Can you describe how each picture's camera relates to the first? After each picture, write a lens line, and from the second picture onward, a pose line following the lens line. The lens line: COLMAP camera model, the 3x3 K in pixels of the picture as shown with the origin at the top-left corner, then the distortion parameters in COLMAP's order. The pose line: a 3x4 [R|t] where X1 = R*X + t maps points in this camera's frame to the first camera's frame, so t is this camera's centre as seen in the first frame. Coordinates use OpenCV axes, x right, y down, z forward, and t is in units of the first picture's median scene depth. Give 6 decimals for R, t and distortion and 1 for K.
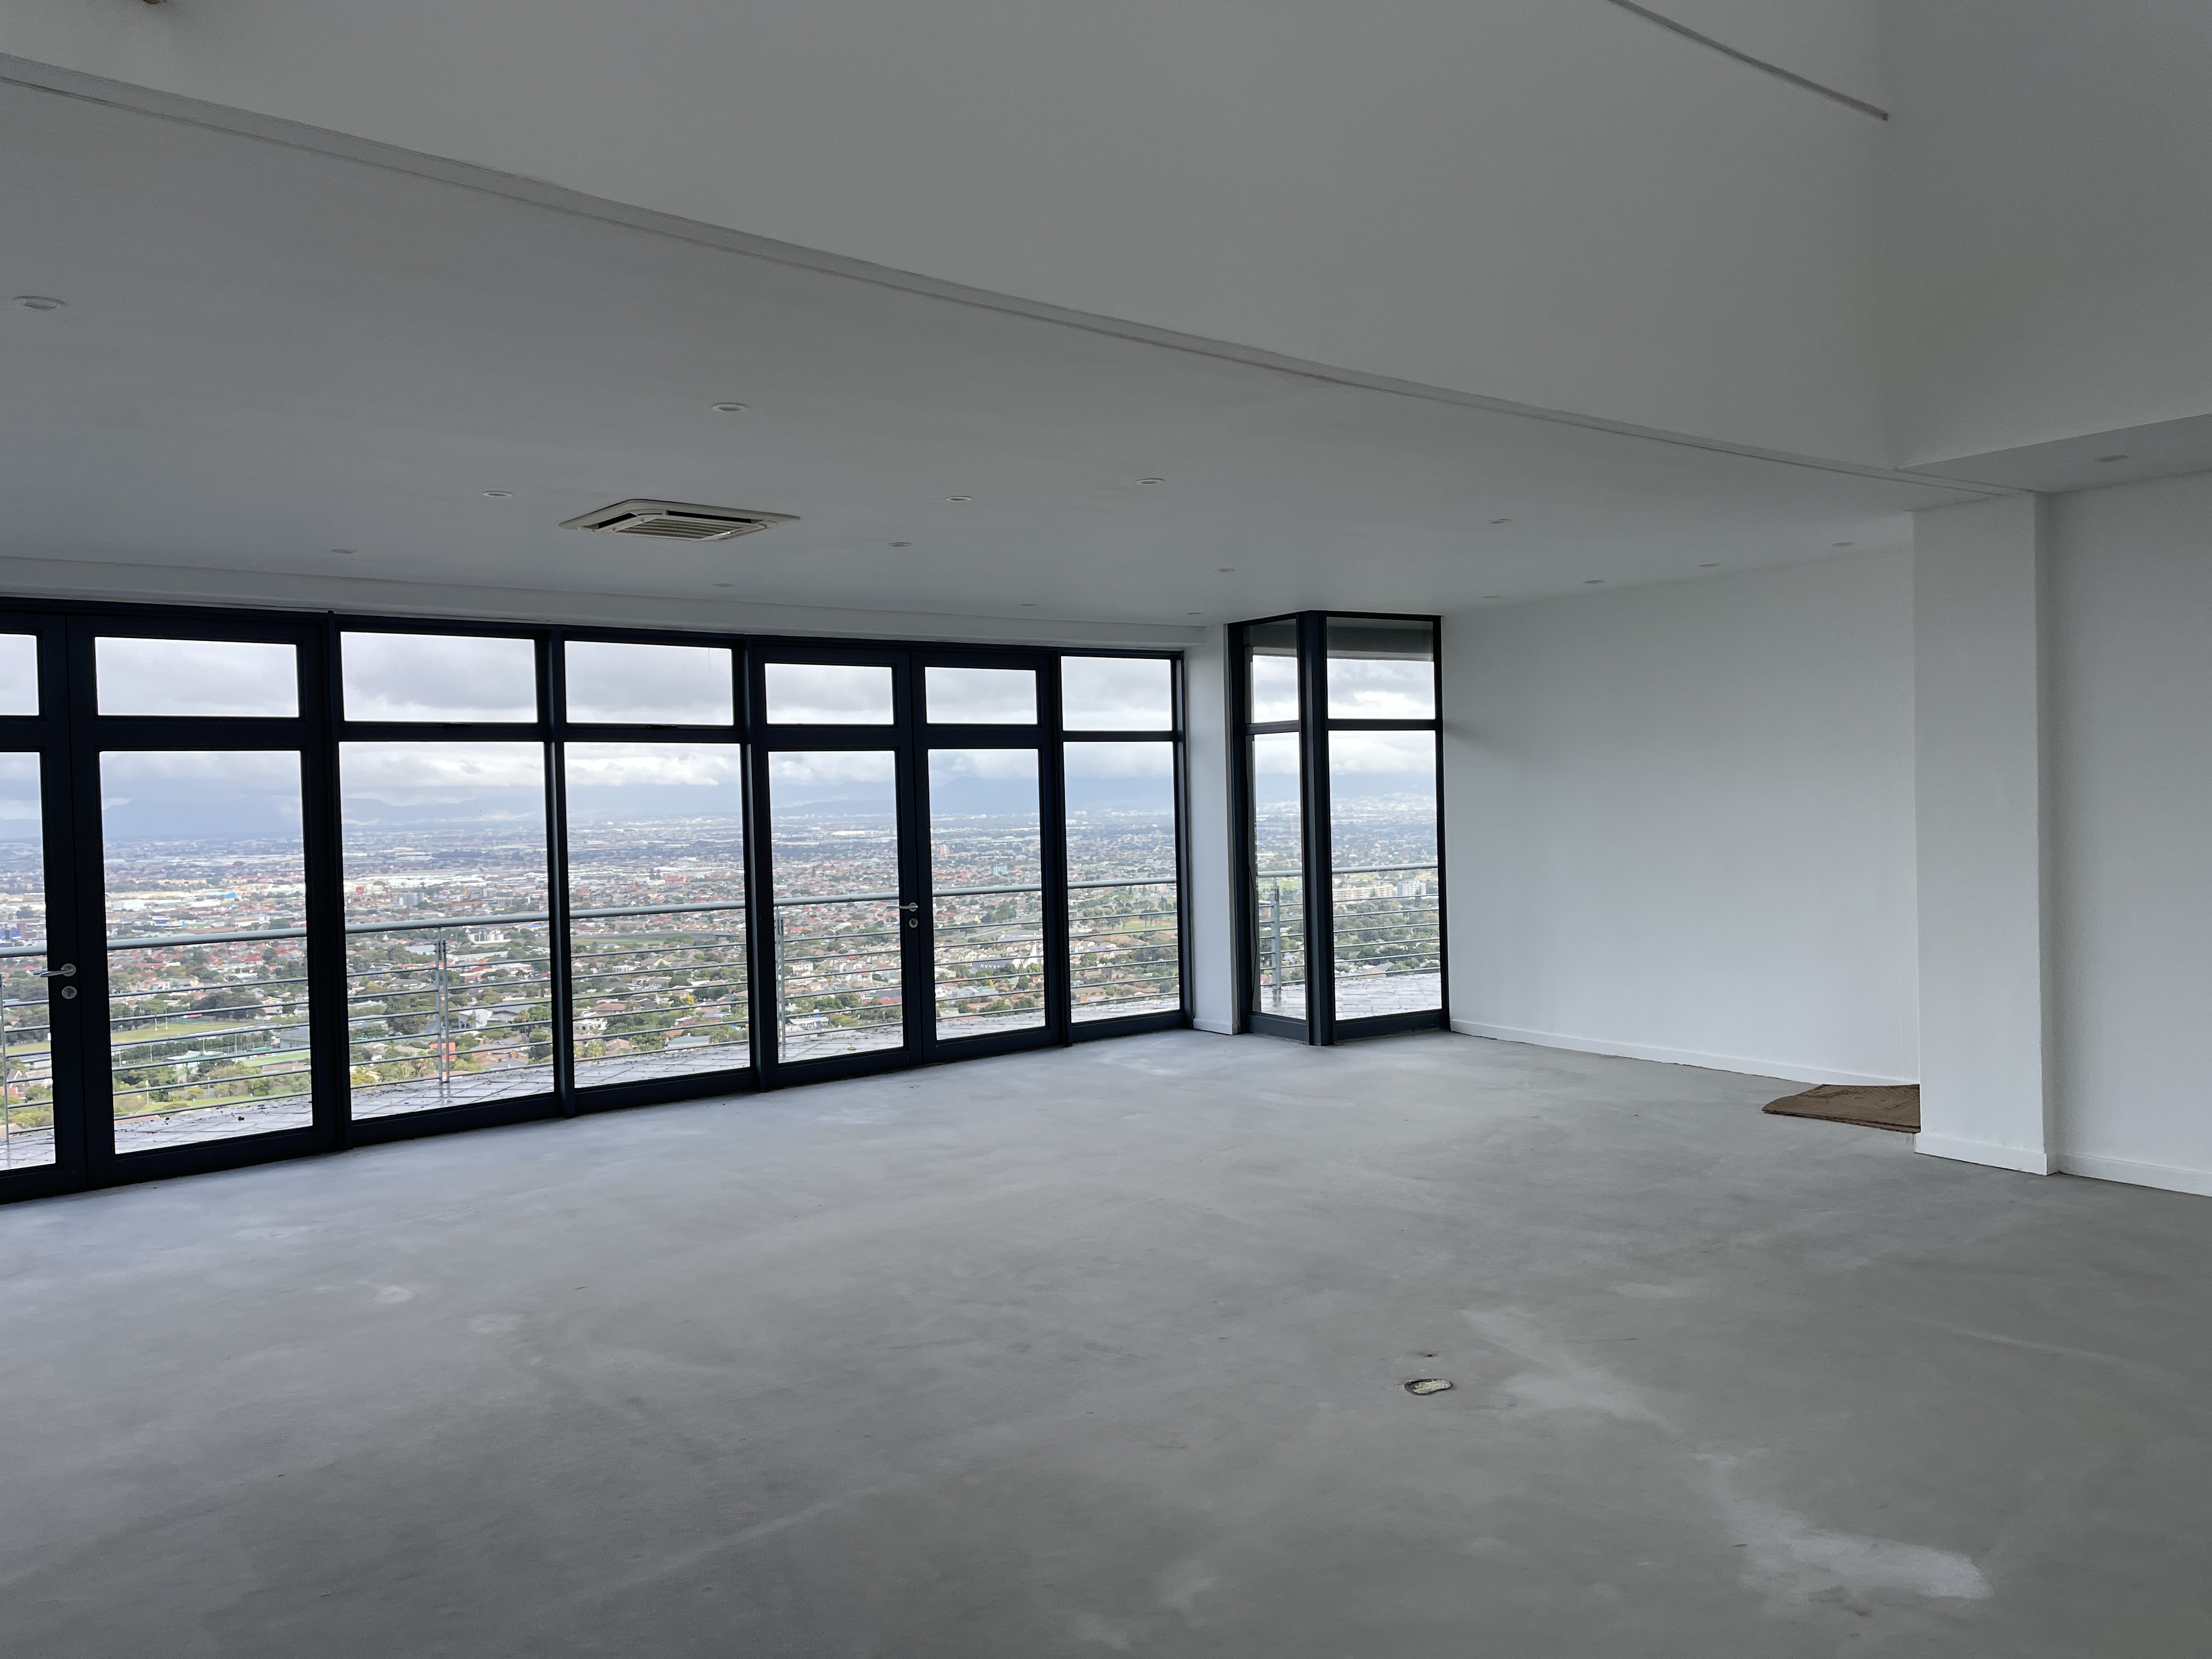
lens RADIAL K [[1656.5, 0, 1110.6], [0, 1656.5, 831.1], [0, 0, 1]] dist [0.072563, -0.092209]
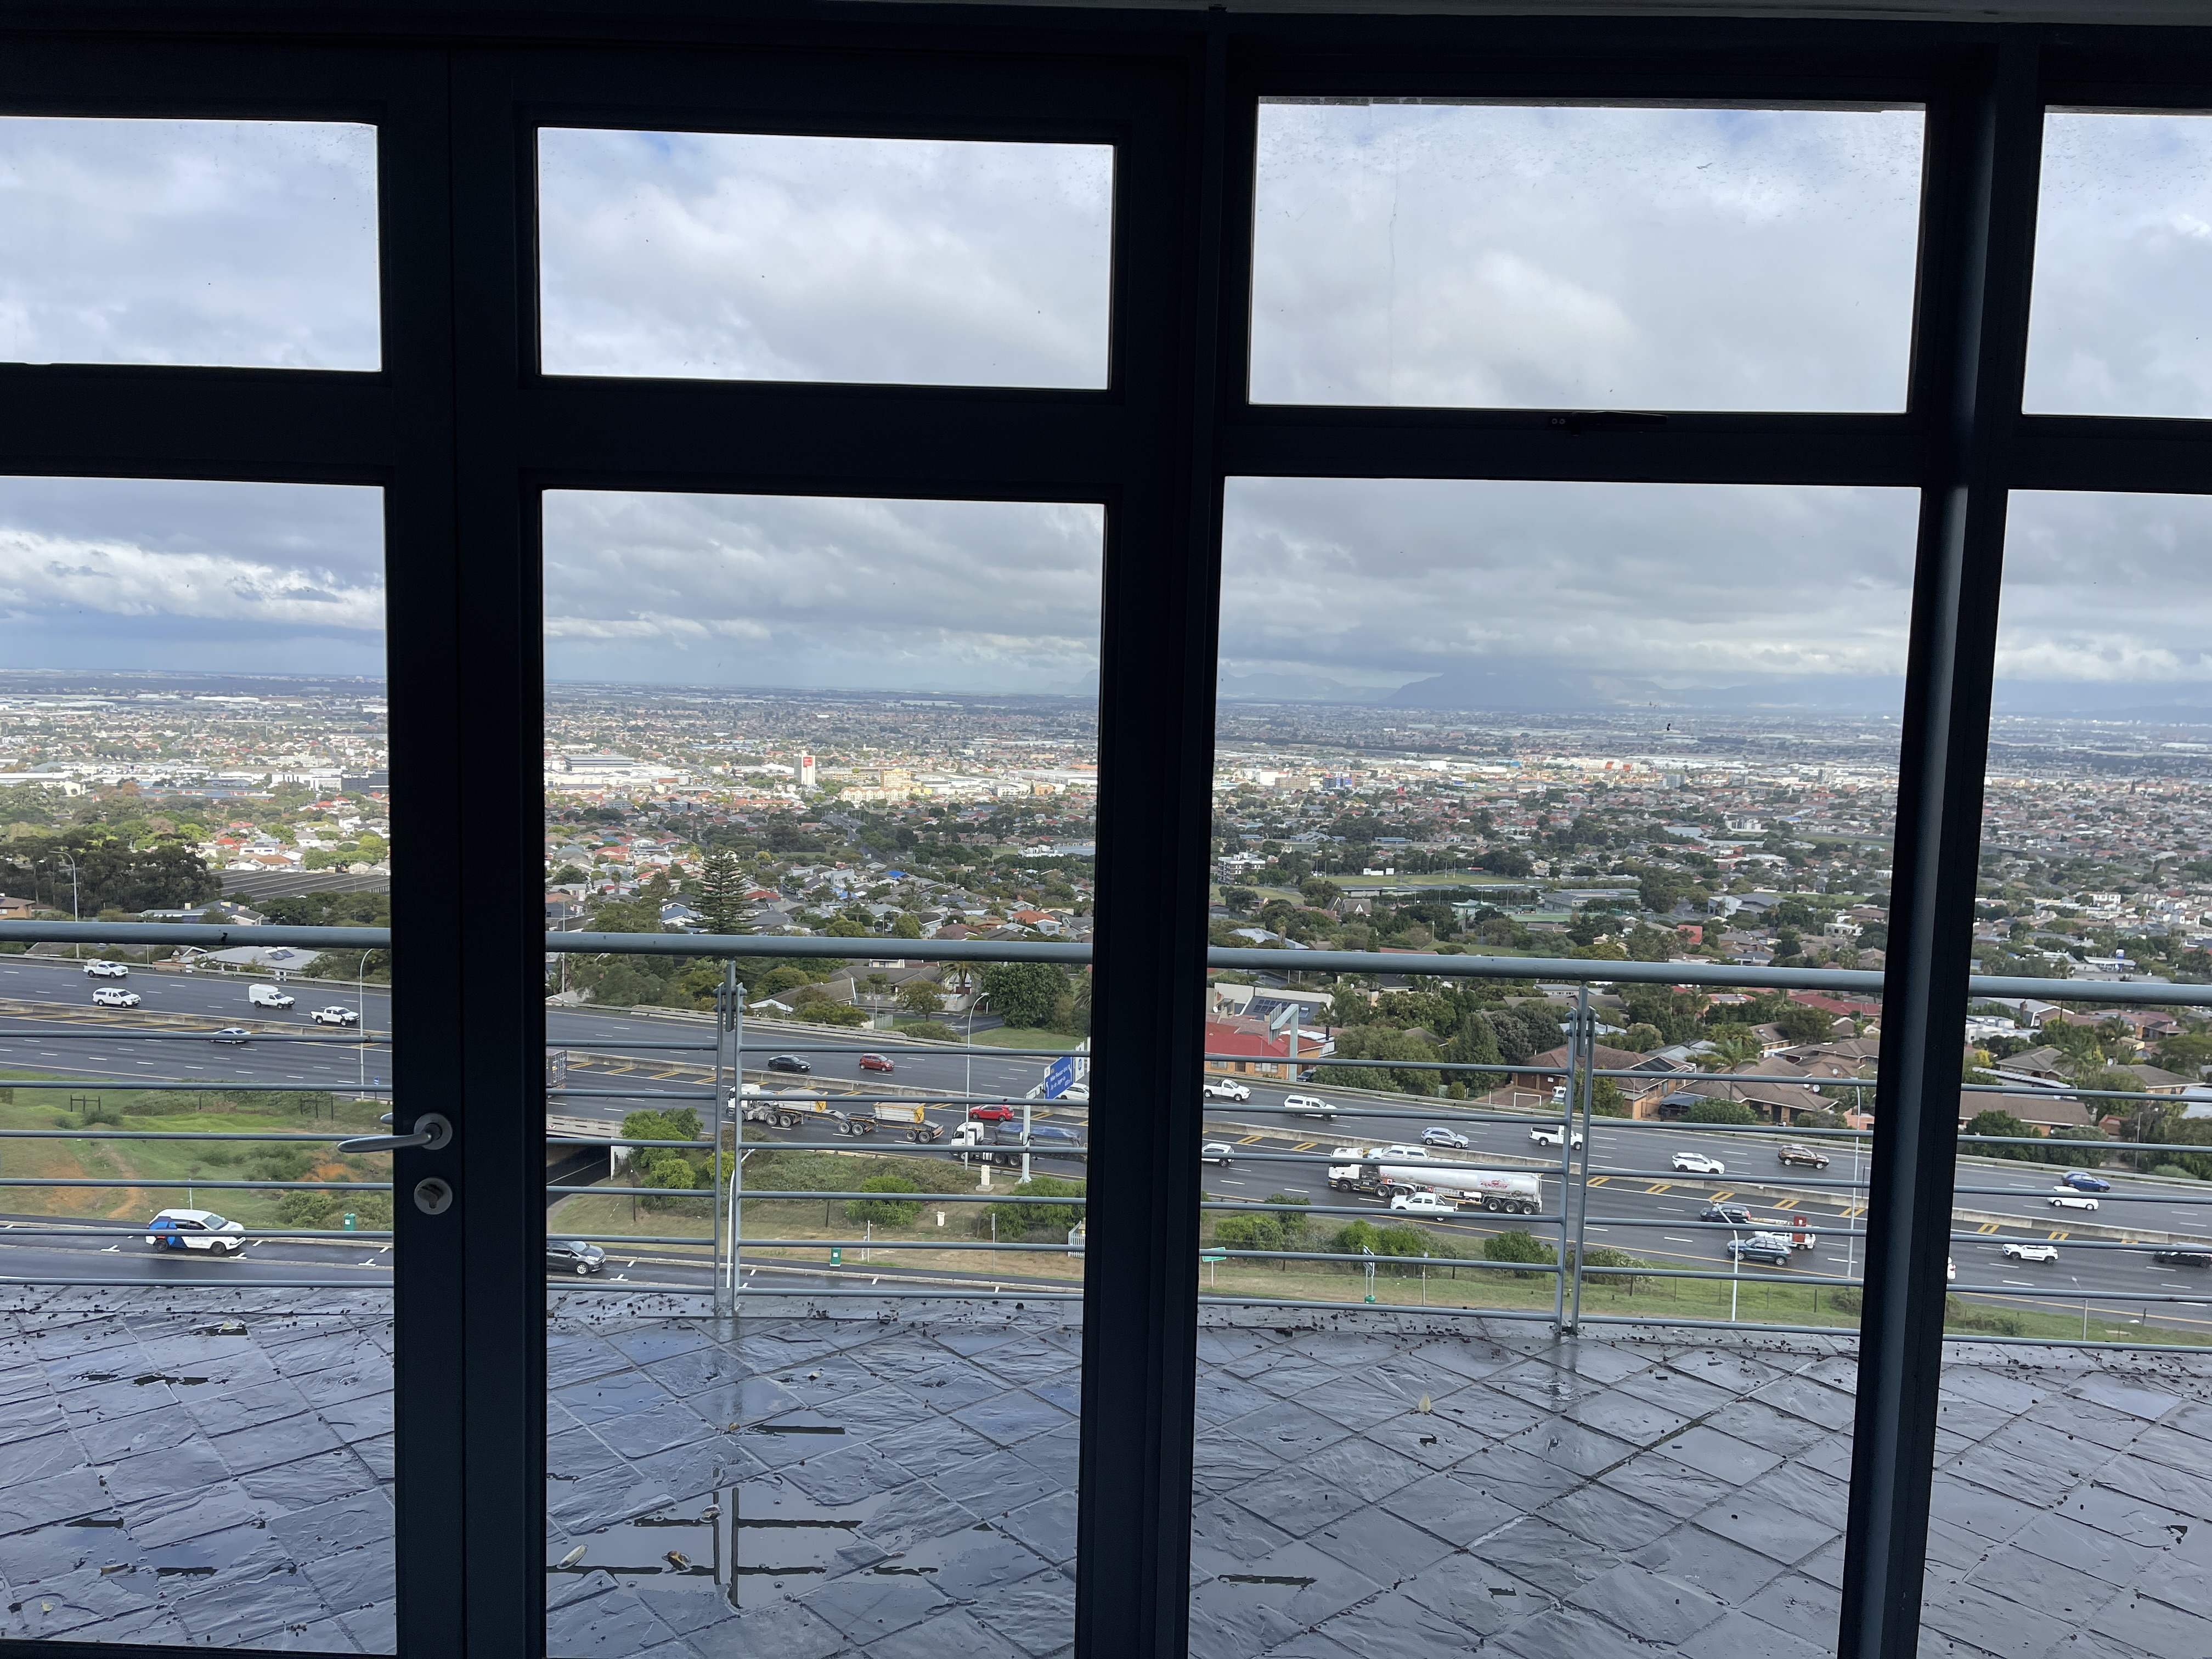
lens RADIAL K [[1656.5, 0, 1096.3], [0, 1656.5, 826.3], [0, 0, 1]] dist [0.072563, -0.092209]
pose [[0.742387, 0.101466, -0.662243, -0.230313], [-0.058321, 0.994500, 0.086995, -0.012800], [0.667428, -0.025962, 0.744222, 0.641467]]
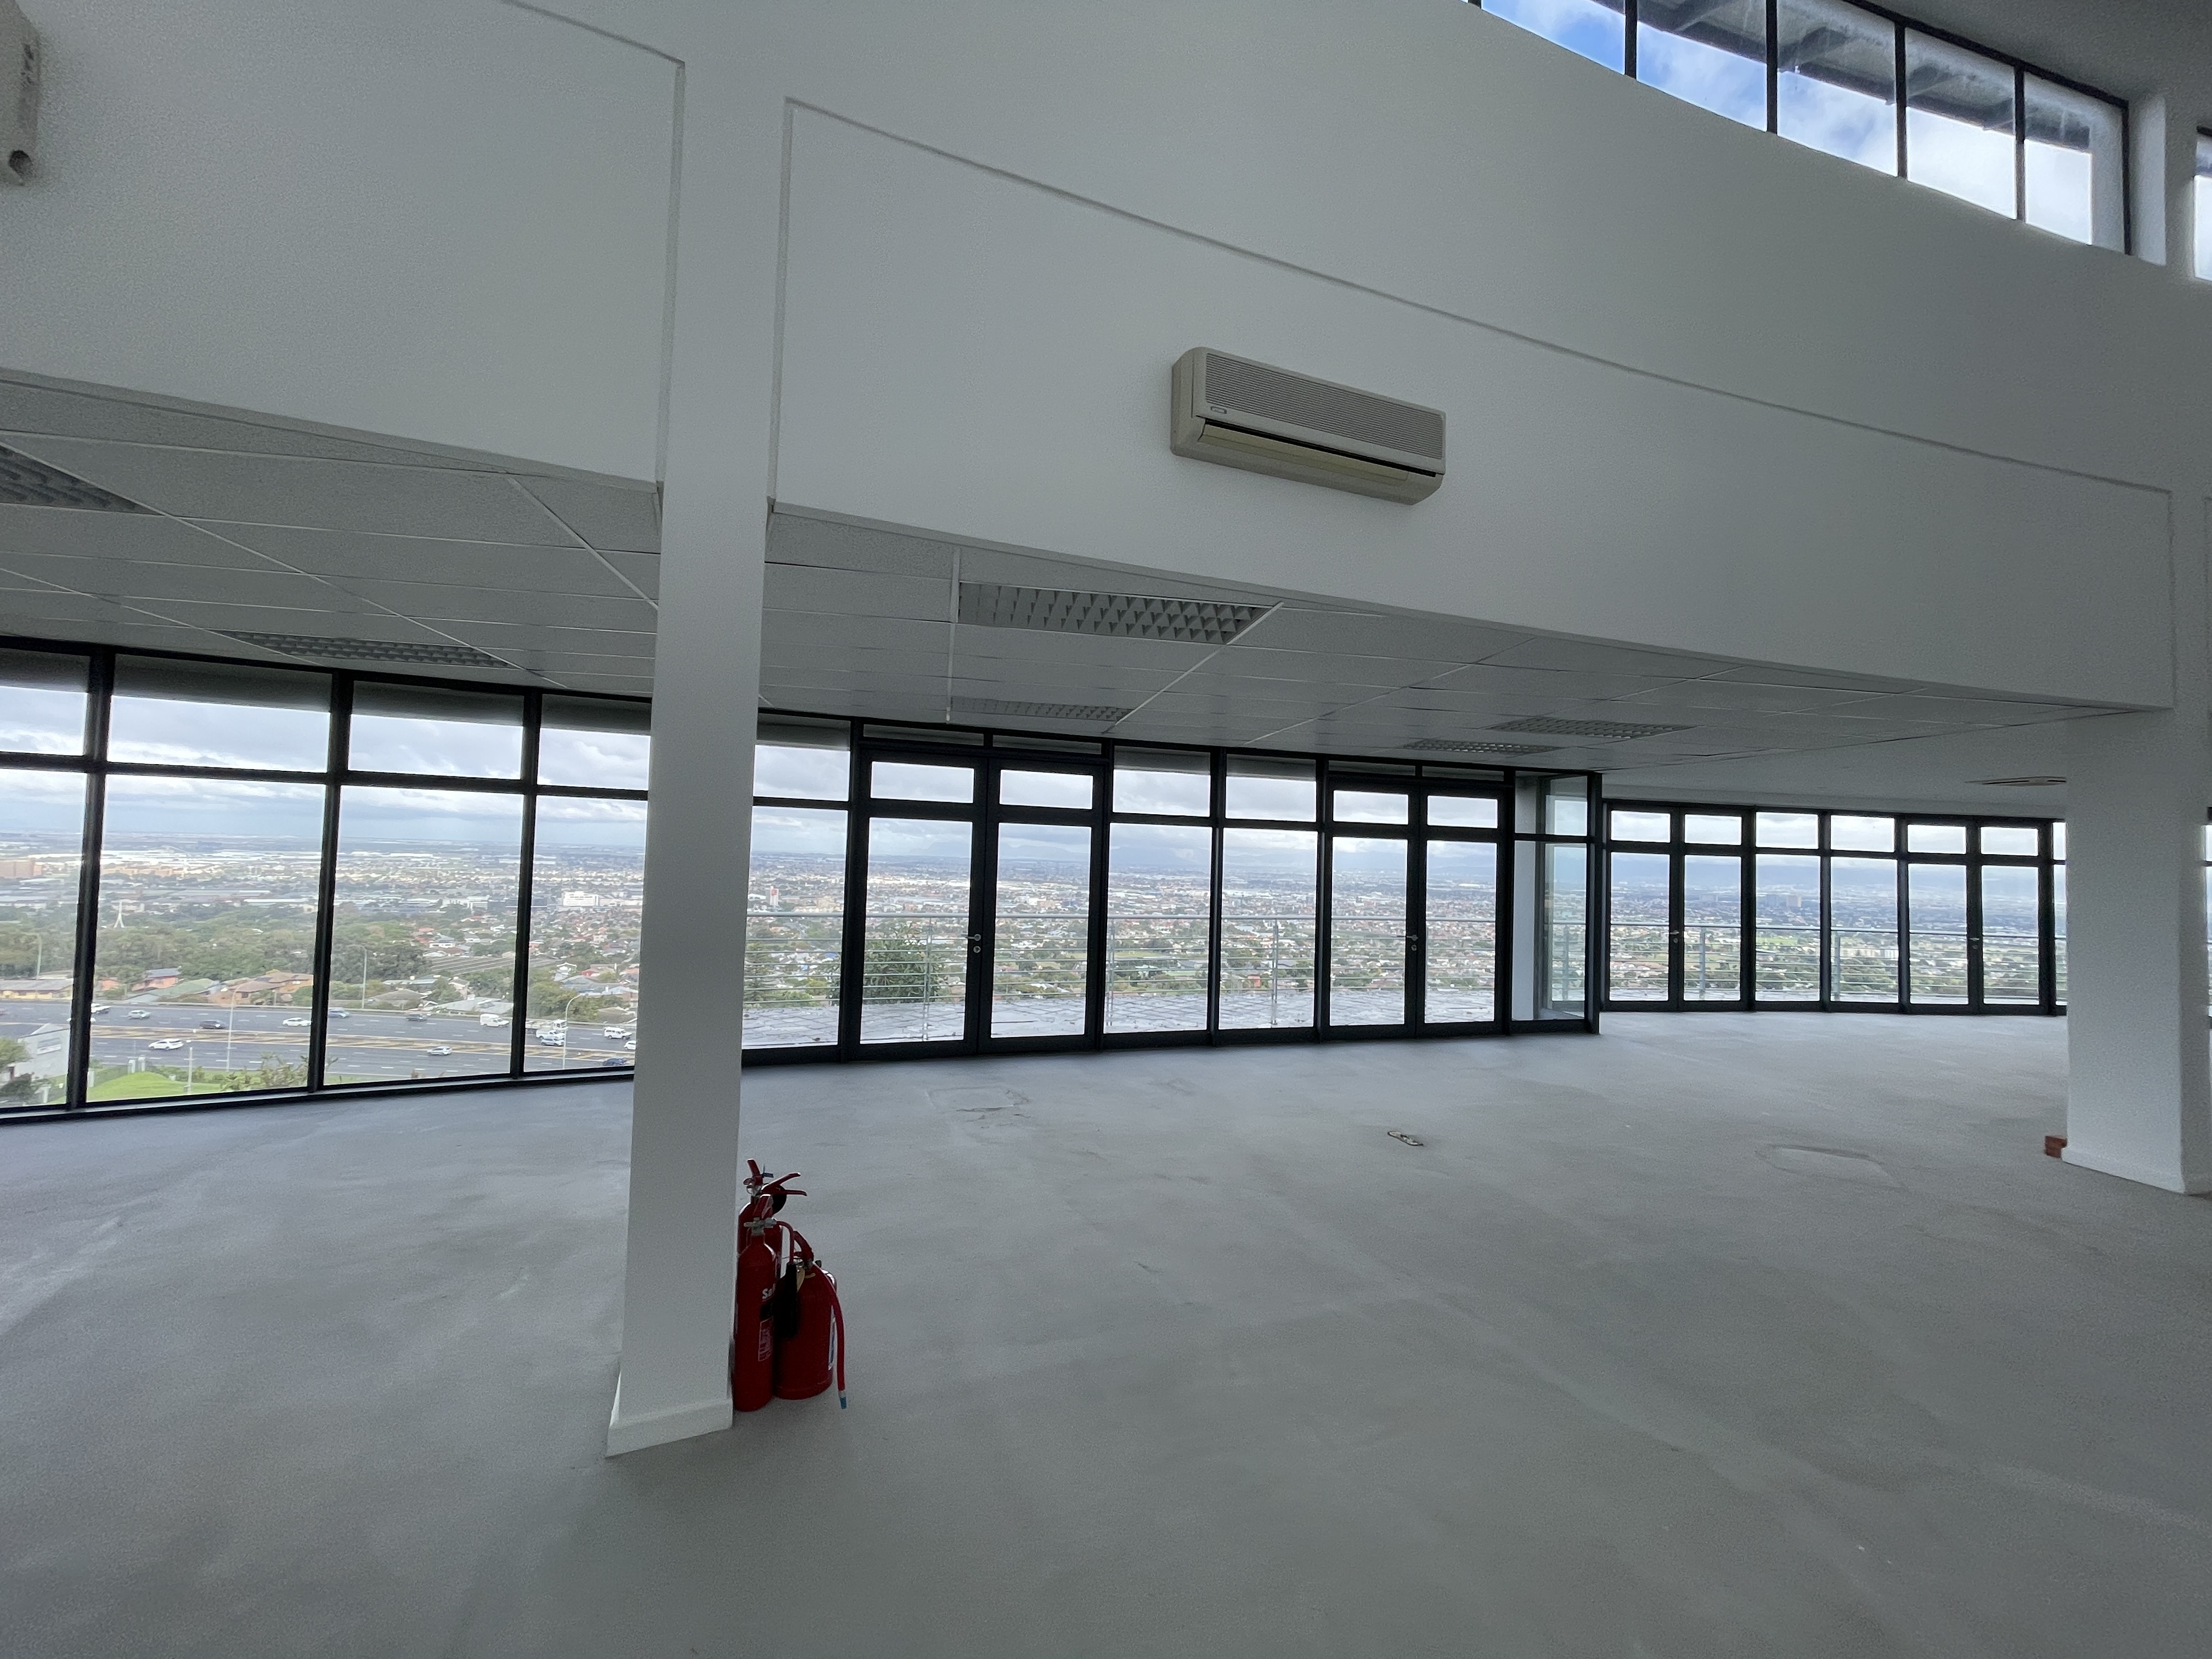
lens RADIAL K [[889.5, 0, 1106.2], [0, 889.5, 817.8], [0, 0, 1]] dist [-0.002045, 0.000236]
pose [[0.853621, 0.032502, -0.519880, -0.508907], [-0.066507, 0.996684, -0.046890, 0.018928], [0.516631, 0.074602, 0.852952, -0.598776]]
